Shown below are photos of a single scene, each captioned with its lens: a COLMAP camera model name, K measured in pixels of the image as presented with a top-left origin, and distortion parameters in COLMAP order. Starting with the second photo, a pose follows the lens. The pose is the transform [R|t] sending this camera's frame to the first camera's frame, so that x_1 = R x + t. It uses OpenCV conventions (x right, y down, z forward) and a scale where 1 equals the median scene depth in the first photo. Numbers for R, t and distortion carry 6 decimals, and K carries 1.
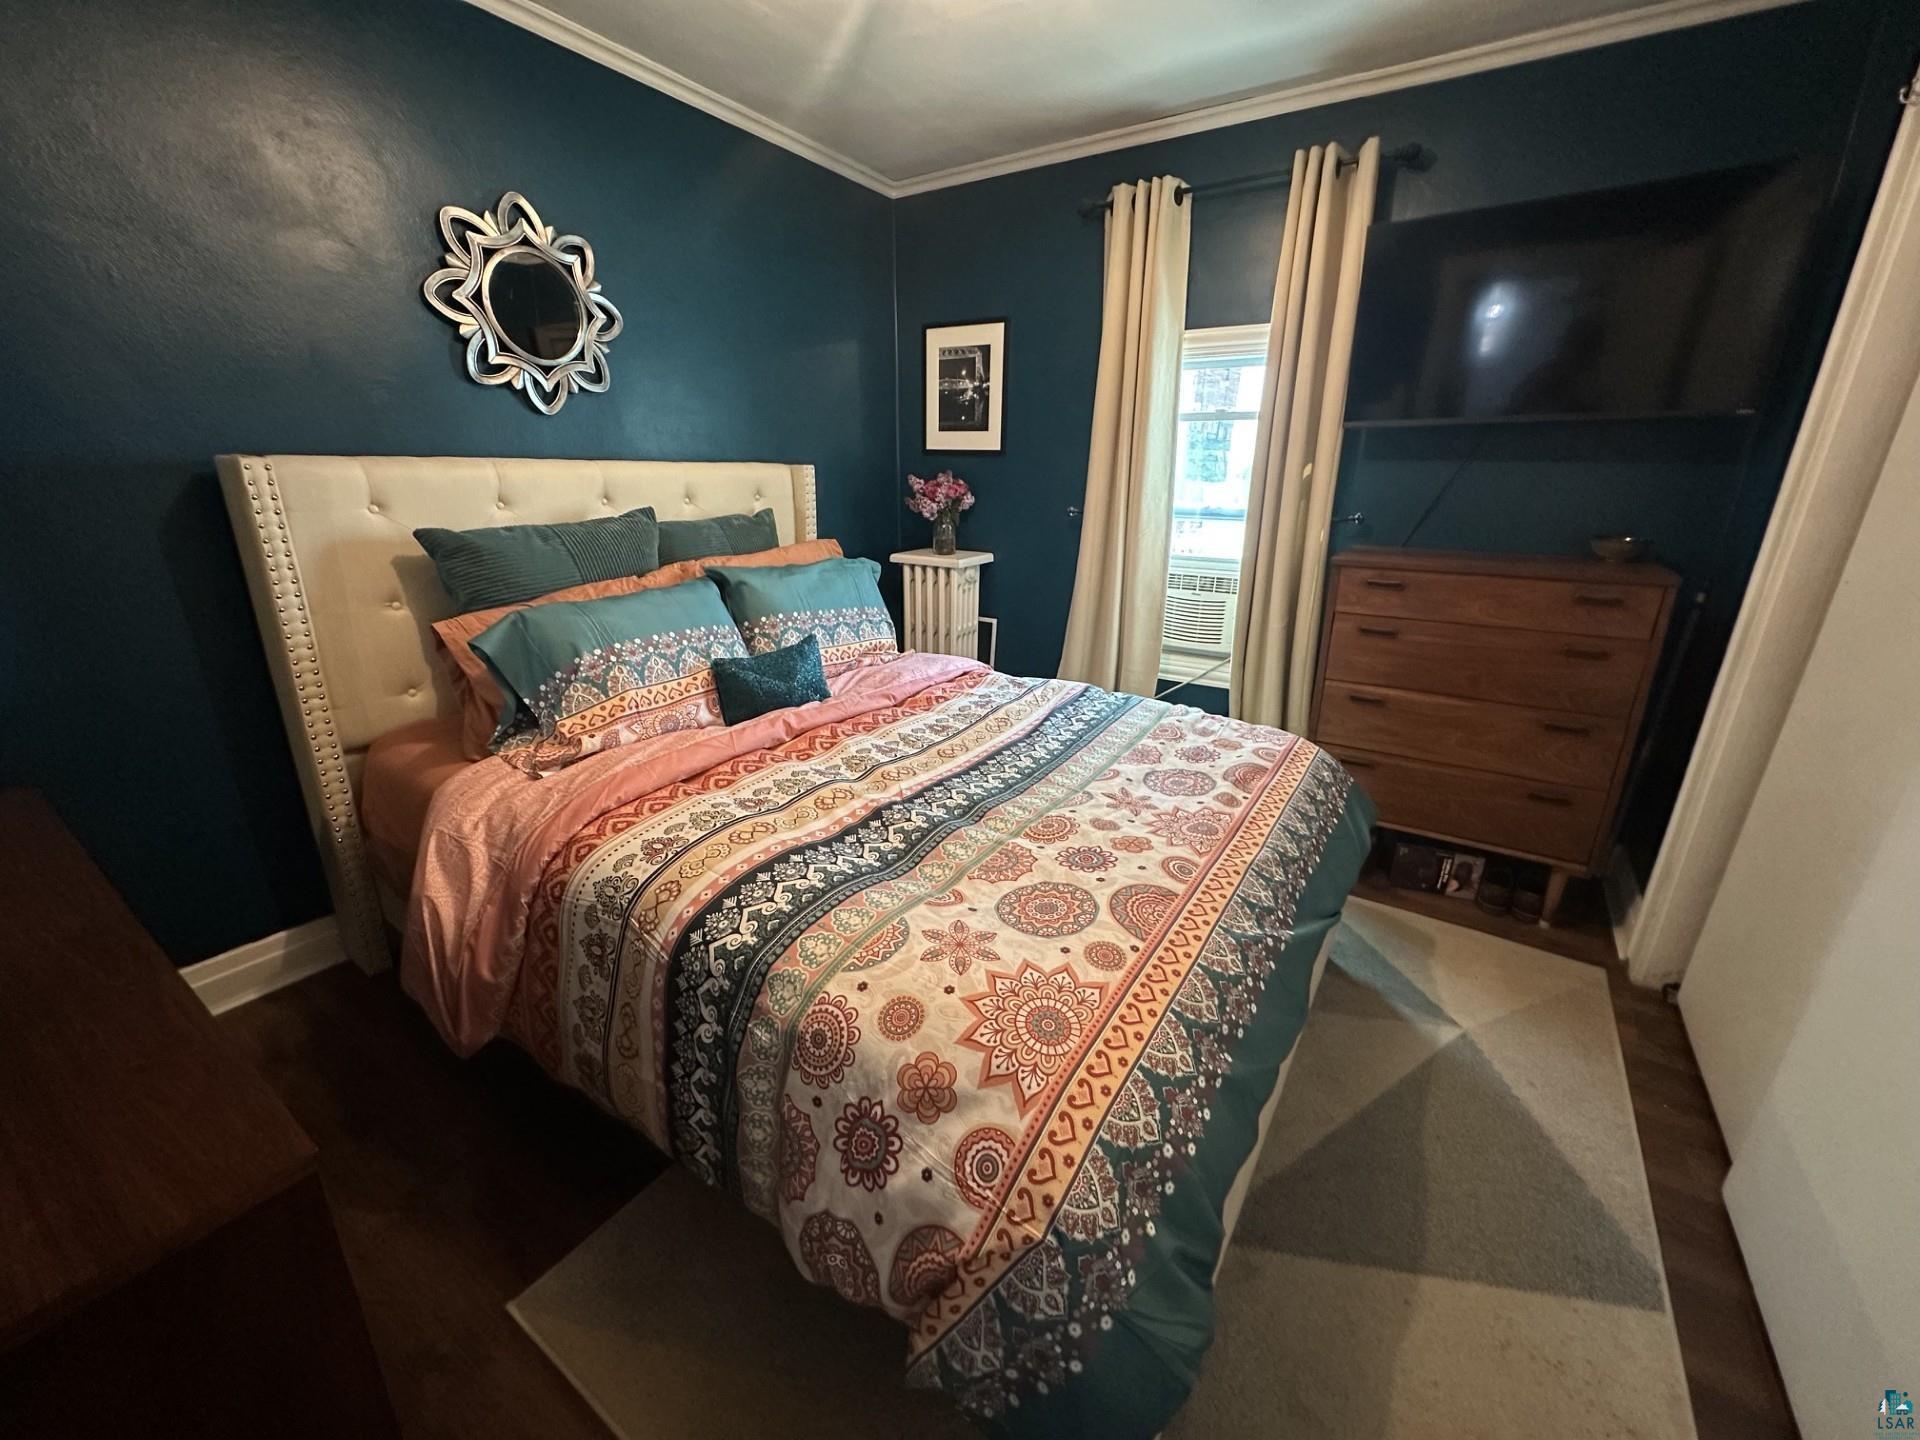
lens RADIAL K [[764.0, 0, 962.7], [0, 764.0, 711.7], [0, 0, 1]] dist [-0.000851, 0.000034]
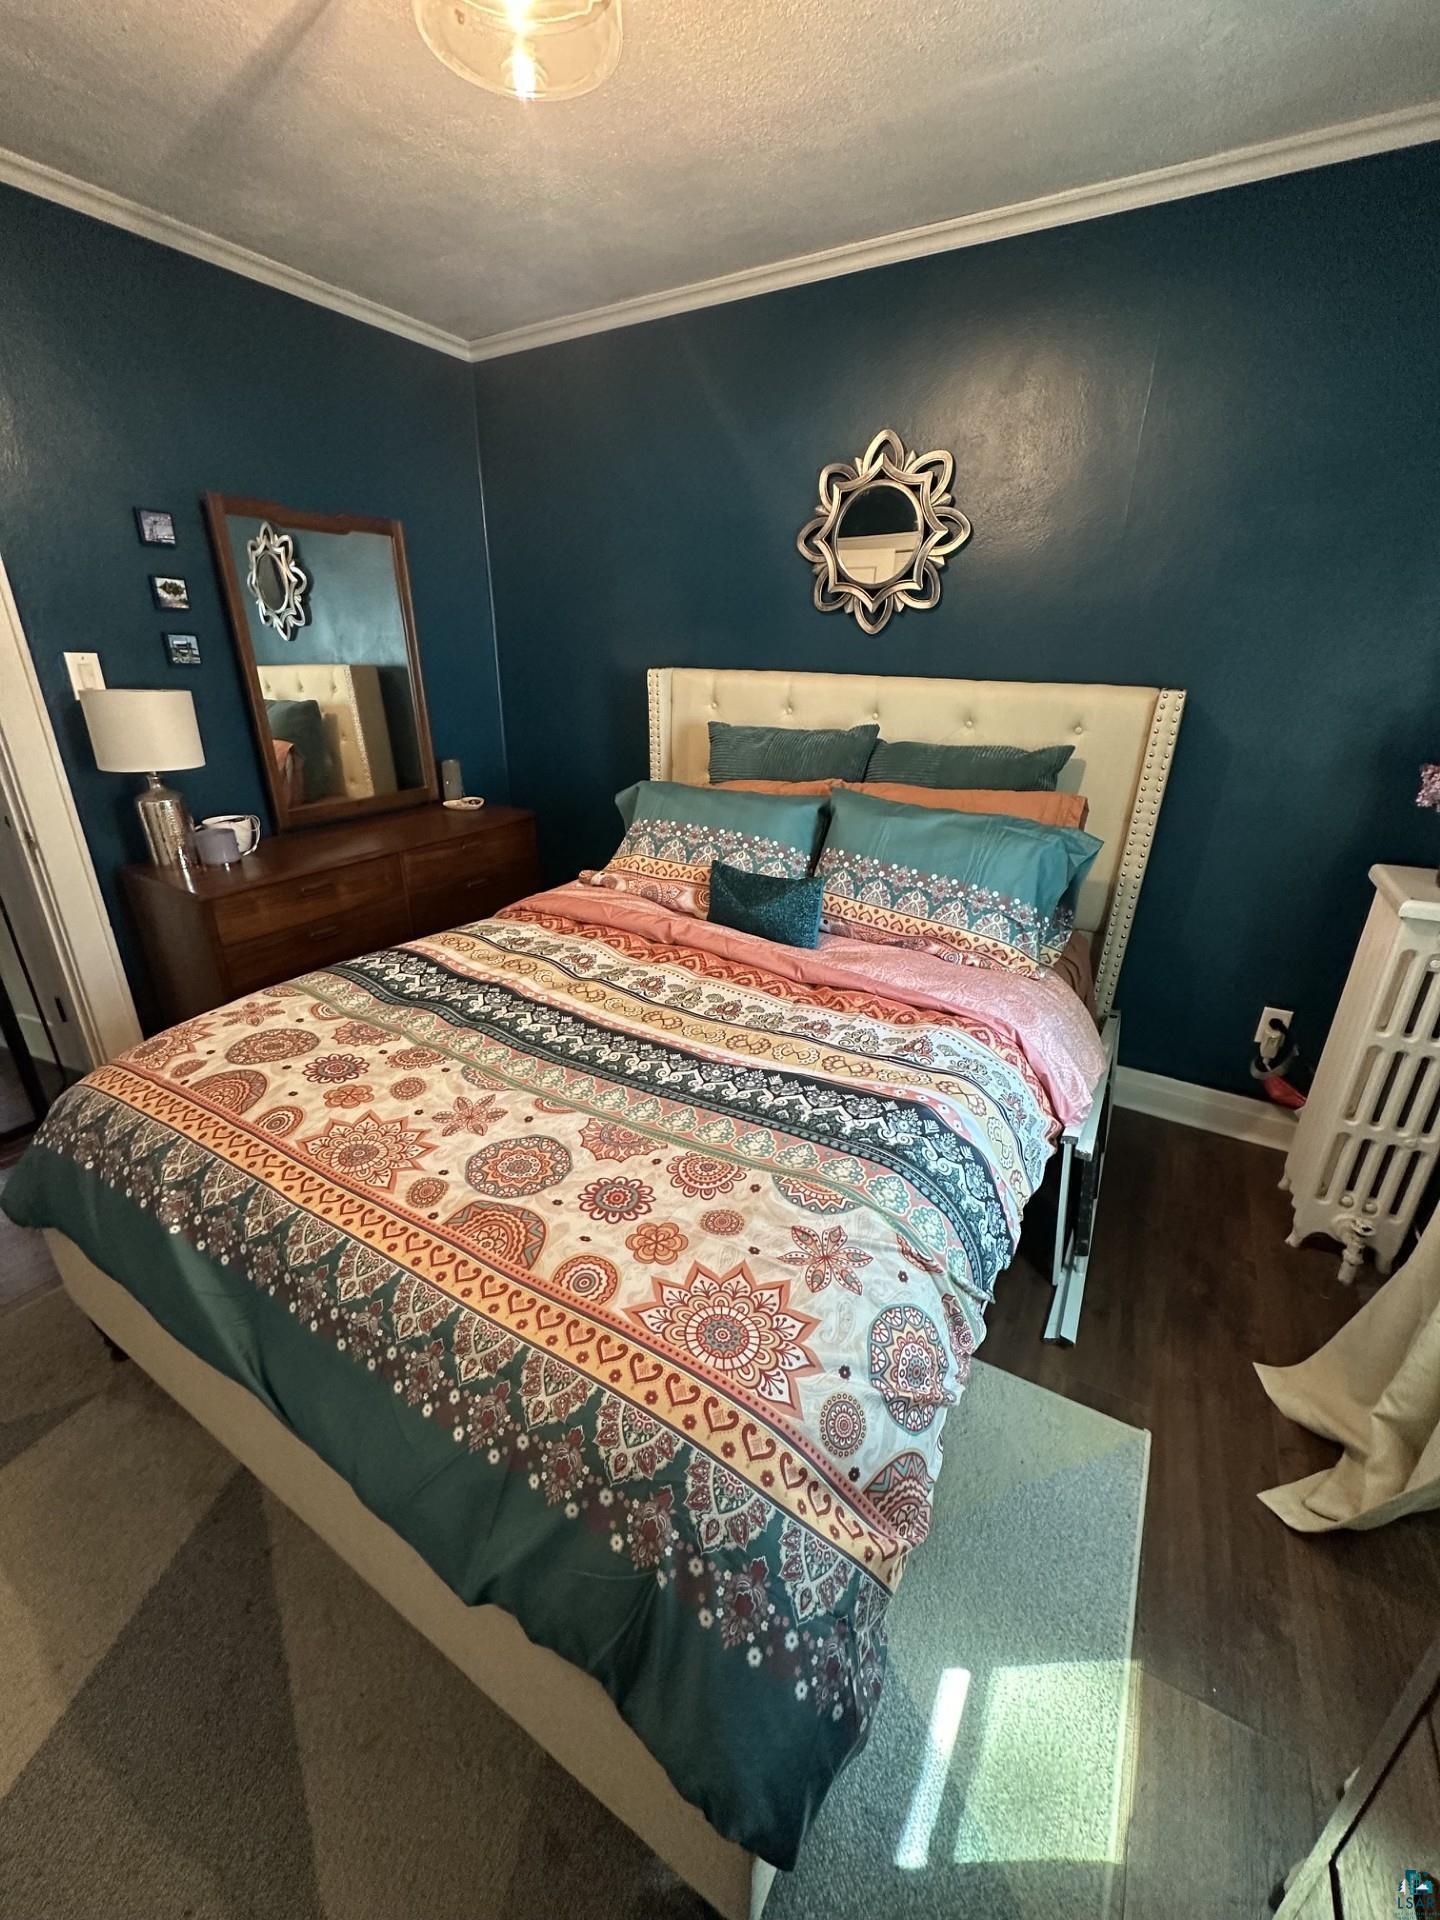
lens RADIAL K [[764.0, 0, 722.9], [0, 764.0, 955.3], [0, 0, 1]] dist [-0.000851, 0.000034]
pose [[0.038226, 0.358341, -0.932808, 0.811111], [-0.326676, 0.886680, 0.327234, -0.336727], [0.944363, 0.292217, 0.150956, 0.960663]]
